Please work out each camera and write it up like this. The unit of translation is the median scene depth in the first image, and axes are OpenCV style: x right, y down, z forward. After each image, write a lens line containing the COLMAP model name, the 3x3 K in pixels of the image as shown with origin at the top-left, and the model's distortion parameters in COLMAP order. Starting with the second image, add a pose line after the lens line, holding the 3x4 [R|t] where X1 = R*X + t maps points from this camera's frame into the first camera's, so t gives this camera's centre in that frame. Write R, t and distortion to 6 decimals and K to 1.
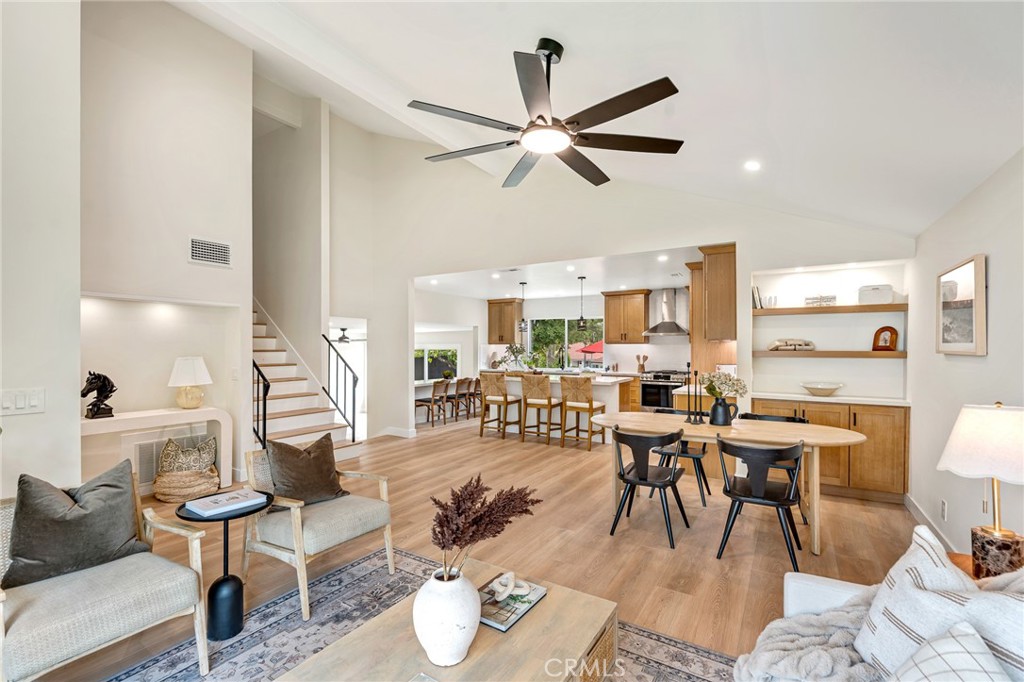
lens RADIAL K [[453.5, 0, 509.7], [0, 453.5, 349.8], [0, 0, 1]] dist [-0.002782, -0.000407]
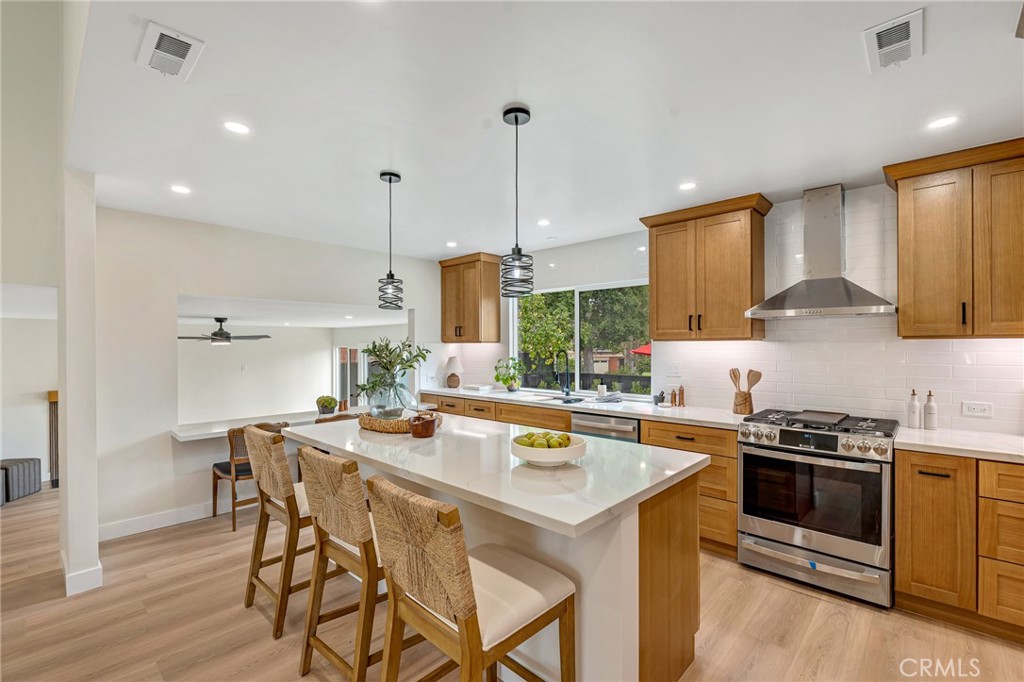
lens RADIAL K [[451.7, 0, 516.9], [0, 451.7, 345.5], [0, 0, 1]] dist [-0.004919, -0.000729]
pose [[0.980906, -0.003470, -0.194453, 0.181747], [0.002603, 0.999985, -0.004717, -0.007850], [0.194467, 0.004121, 0.980900, 0.603579]]
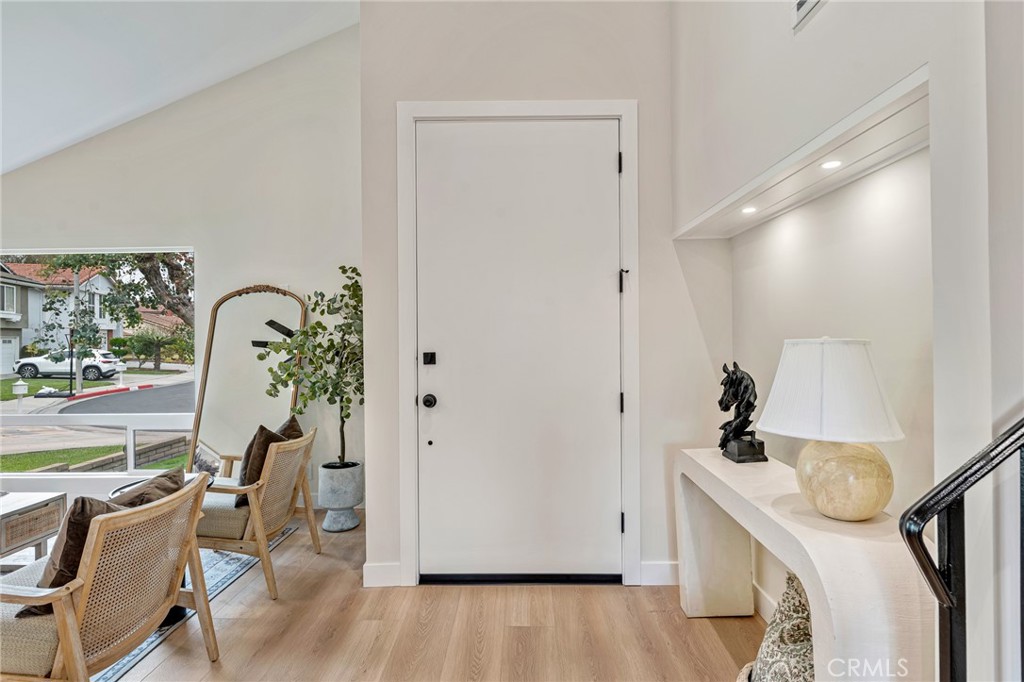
lens RADIAL K [[510.7, 0, 517.4], [0, 510.7, 338.2], [0, 0, 1]] dist [-0.003492, -0.000607]
pose [[-0.854524, 0.009720, -0.519321, -0.190935], [0.007925, 0.999952, 0.005675, 0.006834], [0.519352, 0.000734, -0.854560, 0.632345]]
